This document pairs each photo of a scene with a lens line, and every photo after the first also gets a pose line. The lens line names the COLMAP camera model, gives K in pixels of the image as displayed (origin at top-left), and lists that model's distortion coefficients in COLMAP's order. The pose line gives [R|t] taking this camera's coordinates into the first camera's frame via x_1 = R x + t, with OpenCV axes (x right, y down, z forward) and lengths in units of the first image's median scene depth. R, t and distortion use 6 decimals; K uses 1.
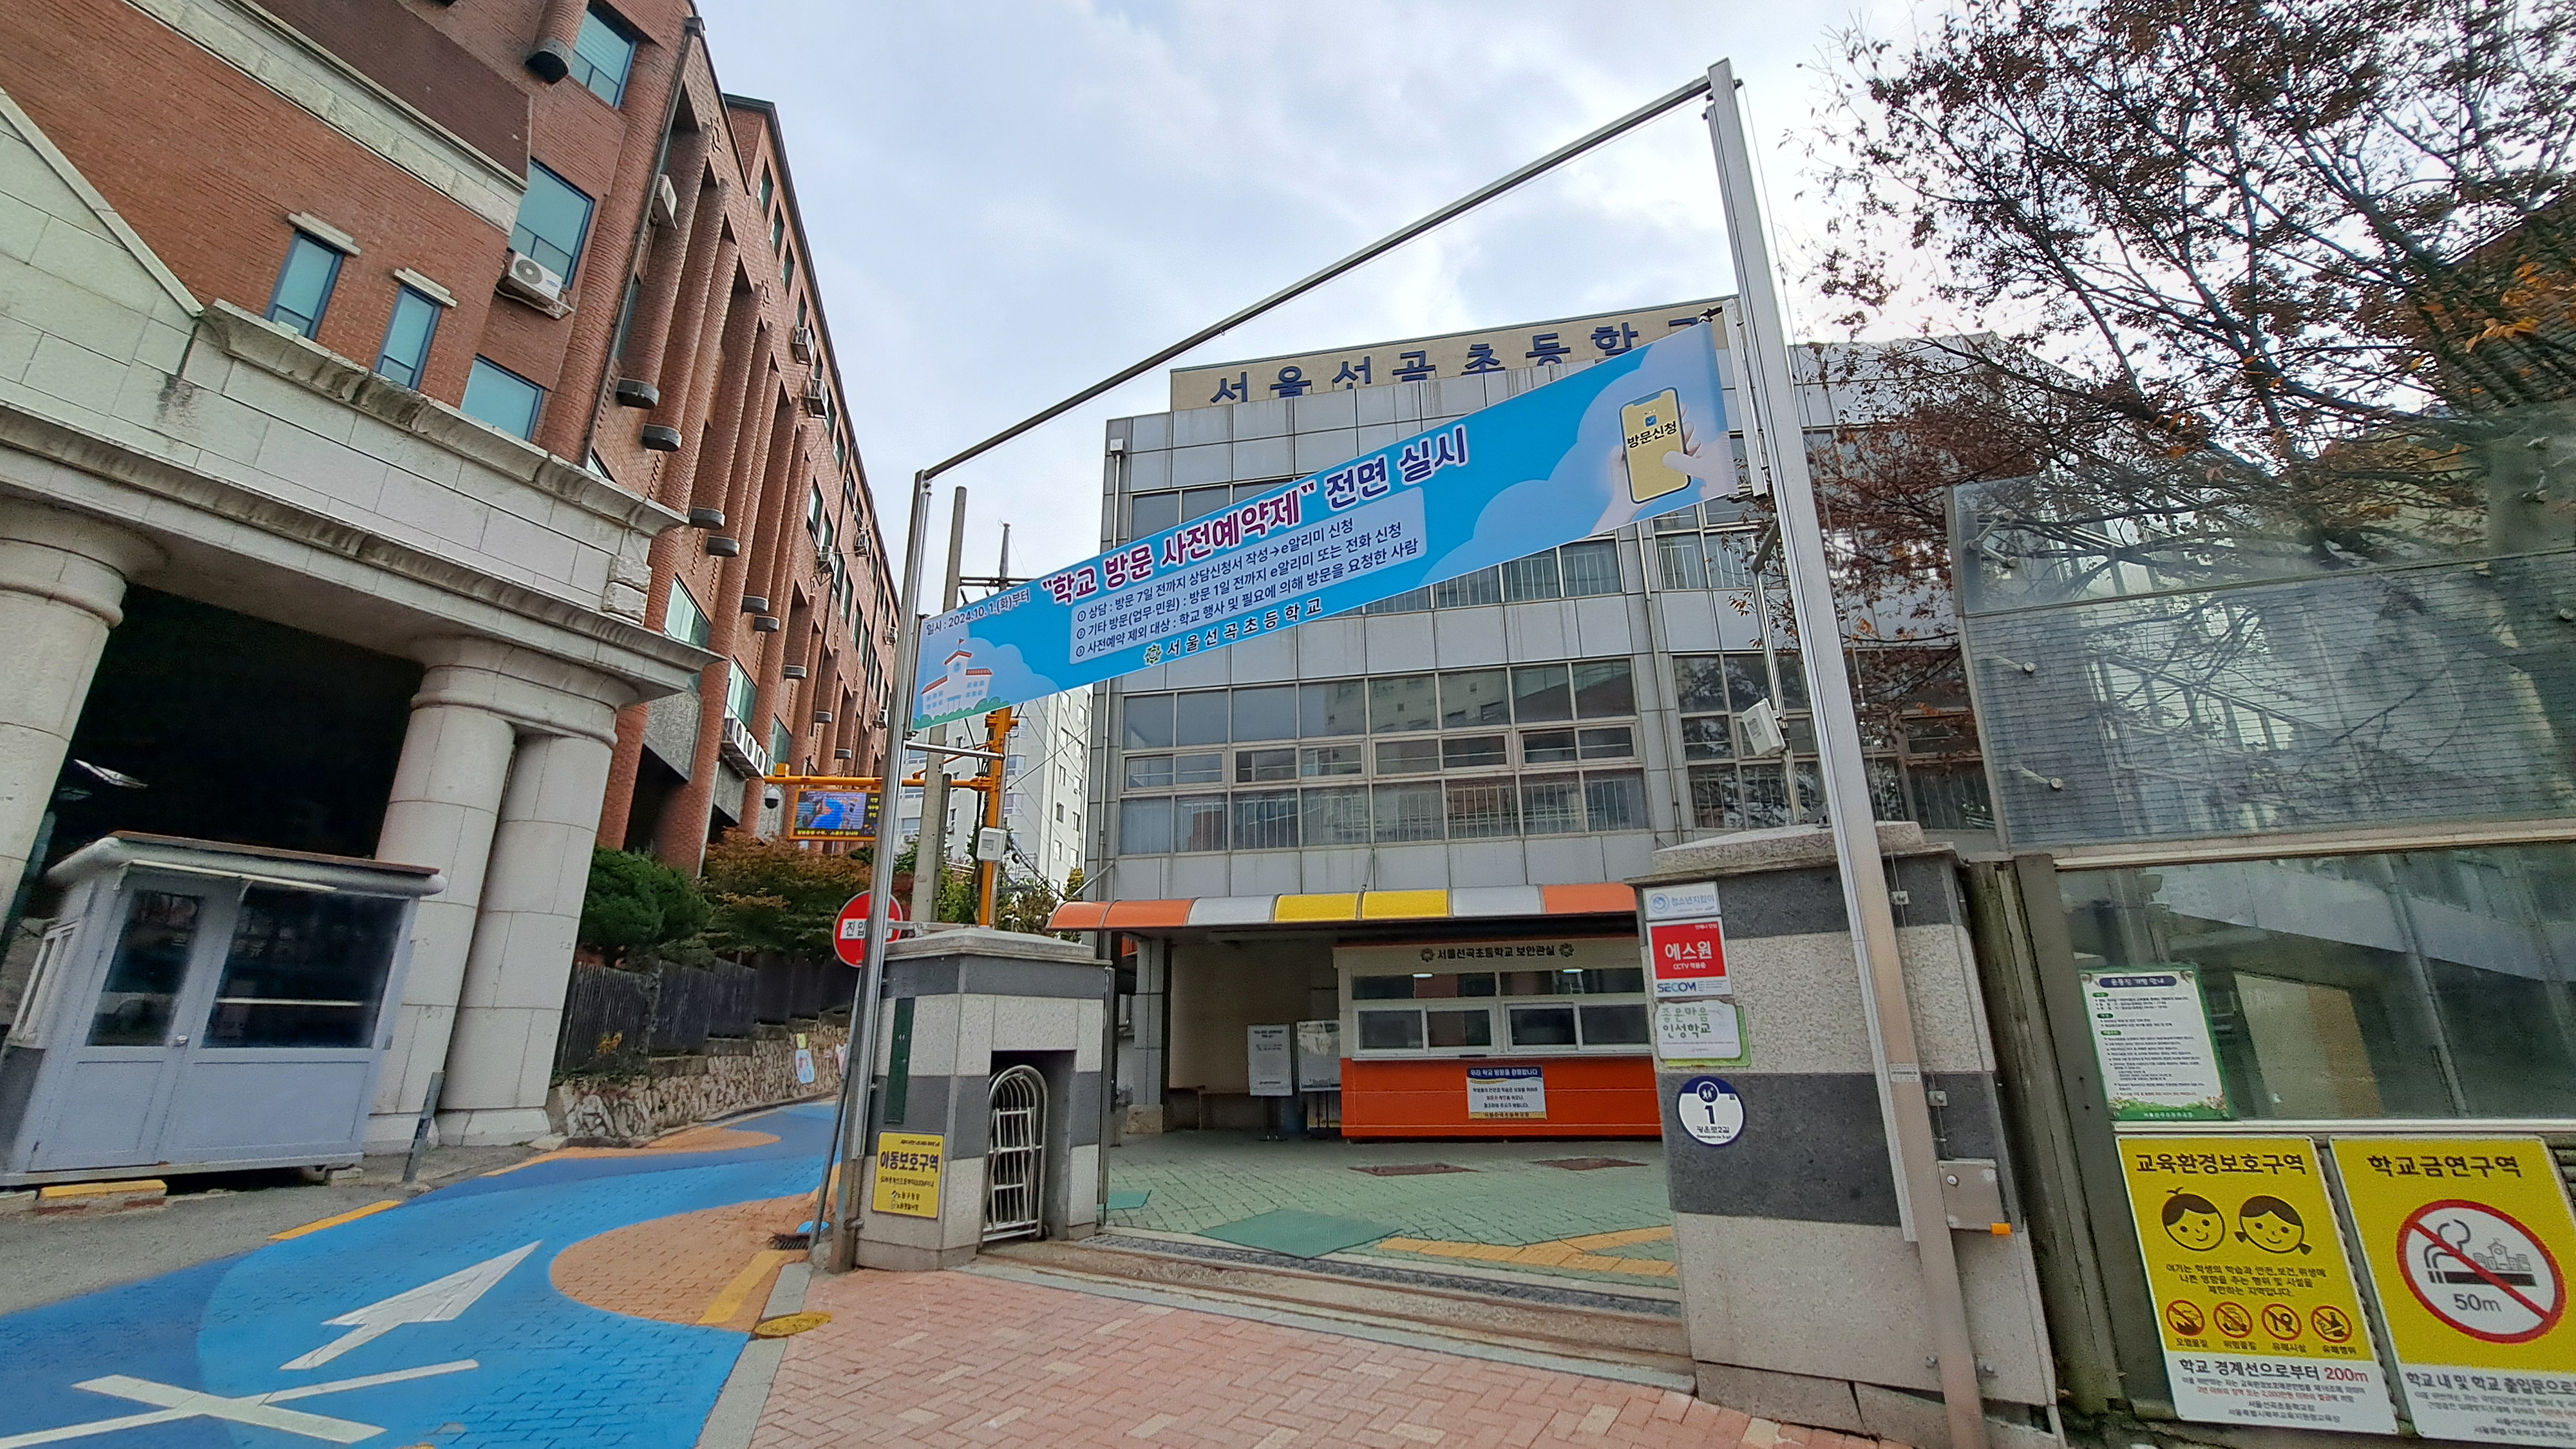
lens RADIAL K [[1026.0, 0, 1301.2], [0, 1026.0, 722.2], [0, 0, 1]] dist [-0.015649, -0.001114]
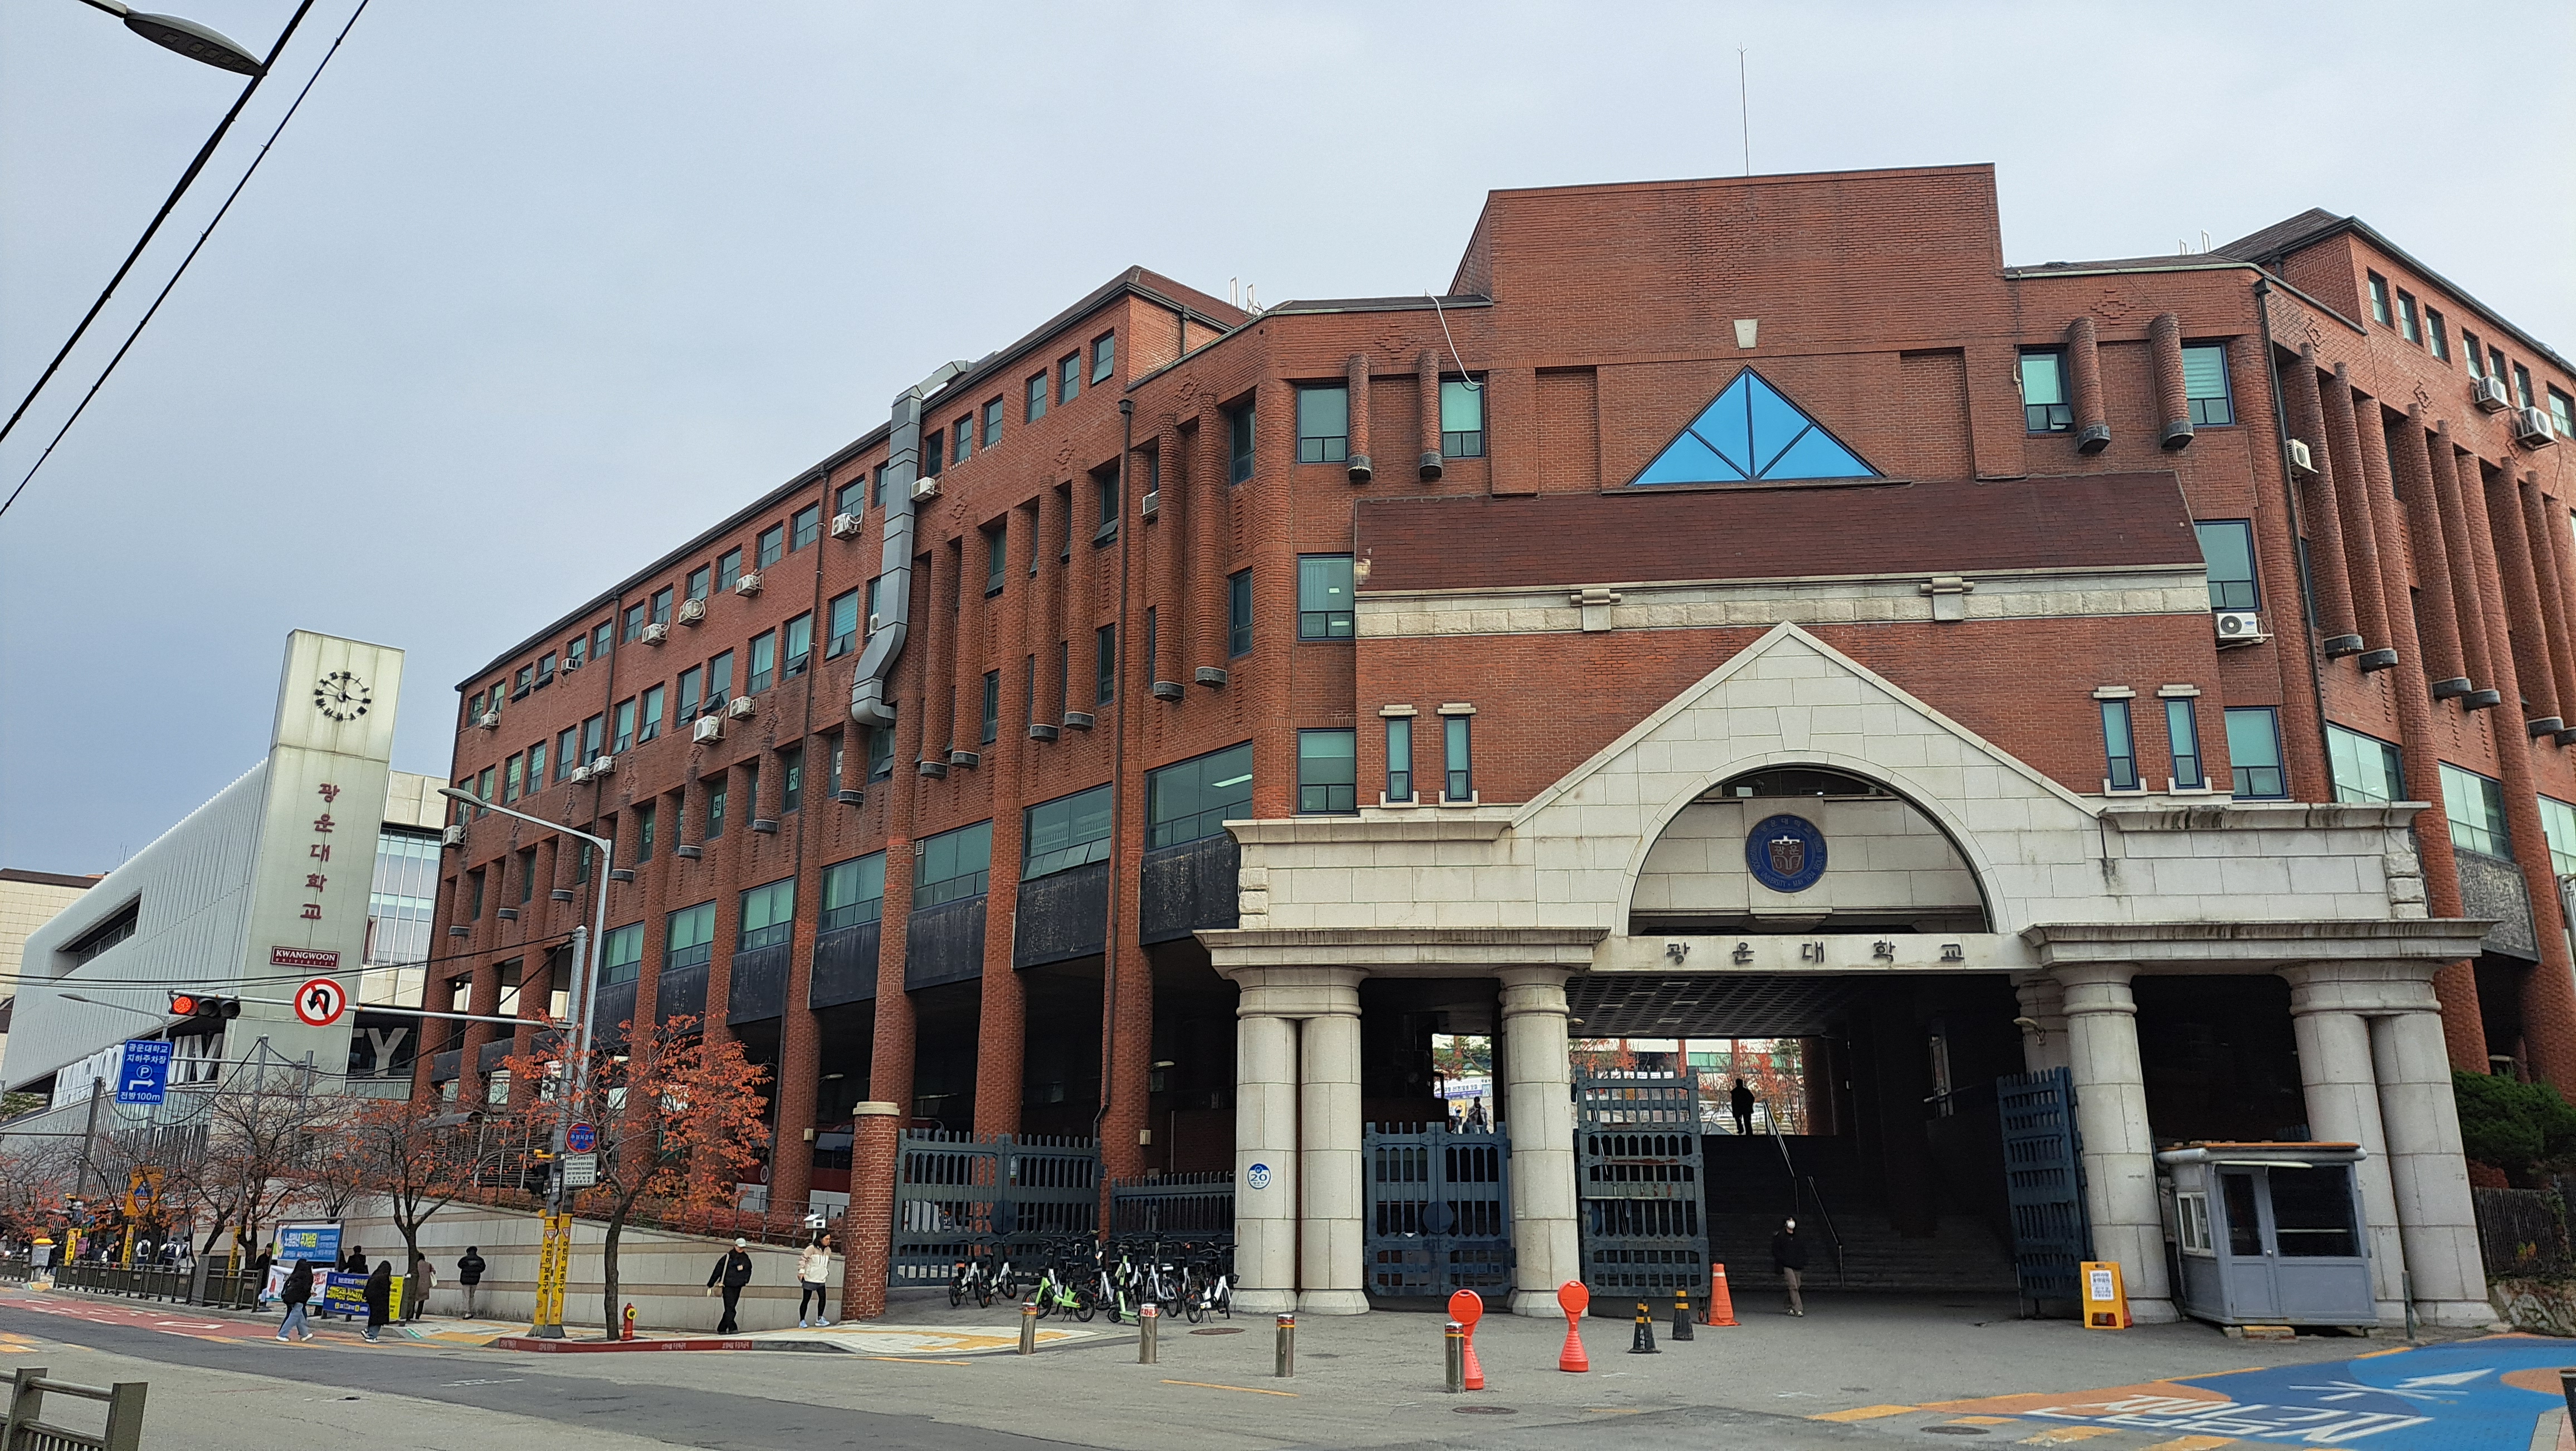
lens RADIAL K [[1854.4, 0, 1267.7], [0, 1854.4, 736.8], [0, 0, 1]] dist [0.070720, -0.075425]
pose [[0.367042, -0.231778, -0.900866, 1.003114], [0.277884, 0.951557, -0.131601, -0.416970], [0.887728, -0.202033, 0.413669, -1.217157]]
